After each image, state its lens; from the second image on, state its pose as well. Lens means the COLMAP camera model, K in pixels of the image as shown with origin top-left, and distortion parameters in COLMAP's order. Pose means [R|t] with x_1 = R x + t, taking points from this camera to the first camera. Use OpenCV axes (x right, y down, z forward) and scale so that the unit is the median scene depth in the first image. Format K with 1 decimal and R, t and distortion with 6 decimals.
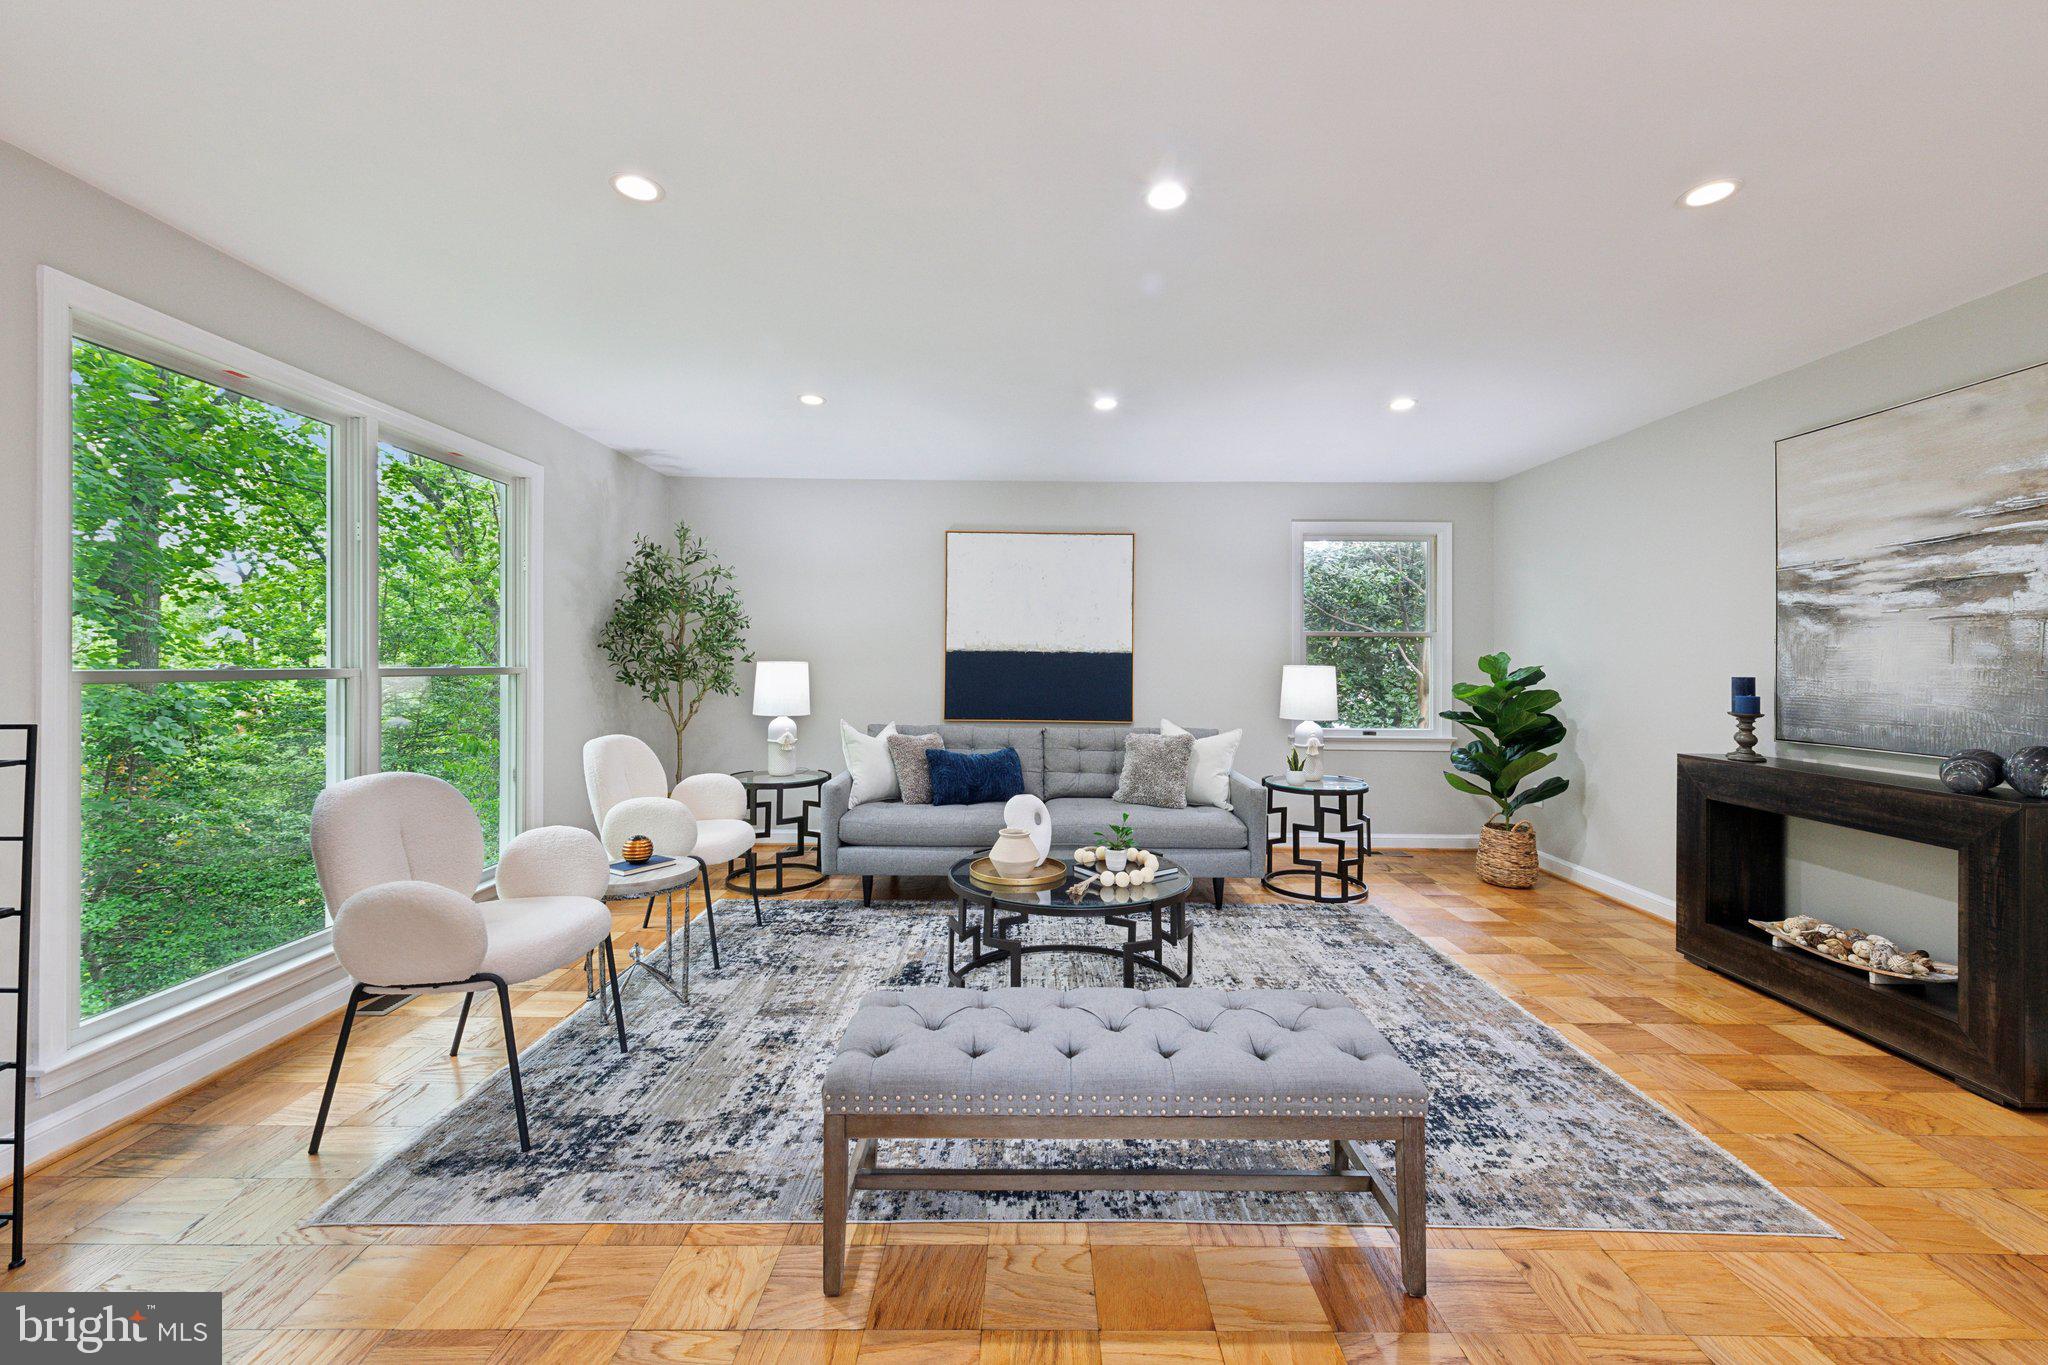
lens RADIAL K [[815.8, 0, 1038.5], [0, 815.8, 666.0], [0, 0, 1]] dist [0.012669, -0.002943]
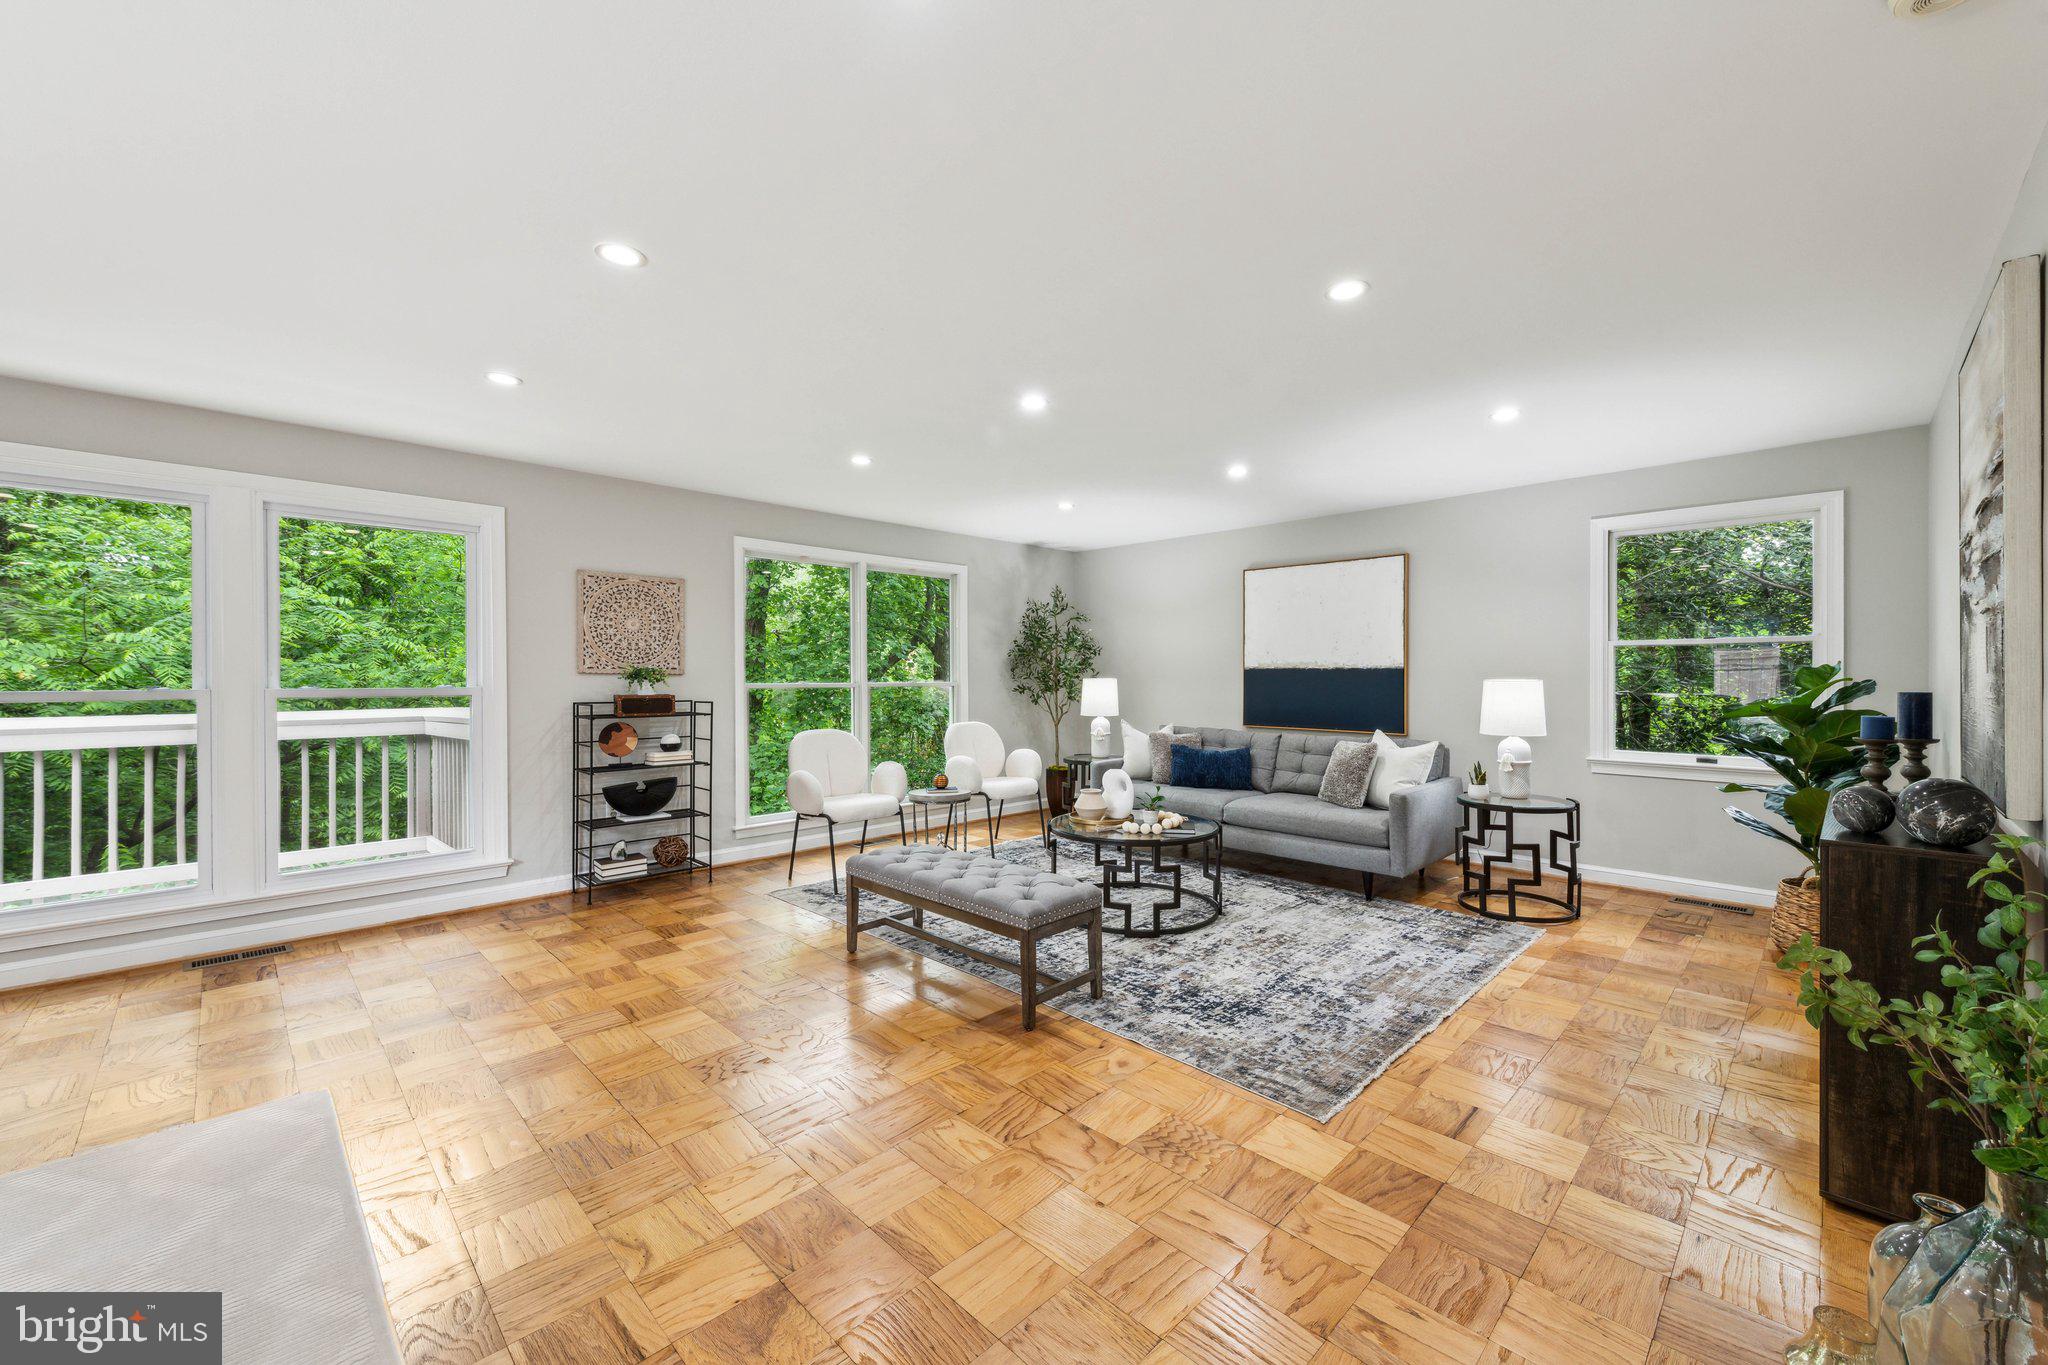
lens RADIAL K [[815.8, 0, 1039.5], [0, 815.8, 688.3], [0, 0, 1]] dist [0.012669, -0.002943]
pose [[0.704249, 0.003180, -0.709946, 0.729987], [0.001893, 0.999978, 0.006357, 0.003101], [0.709950, -0.005821, 0.704228, -0.098573]]
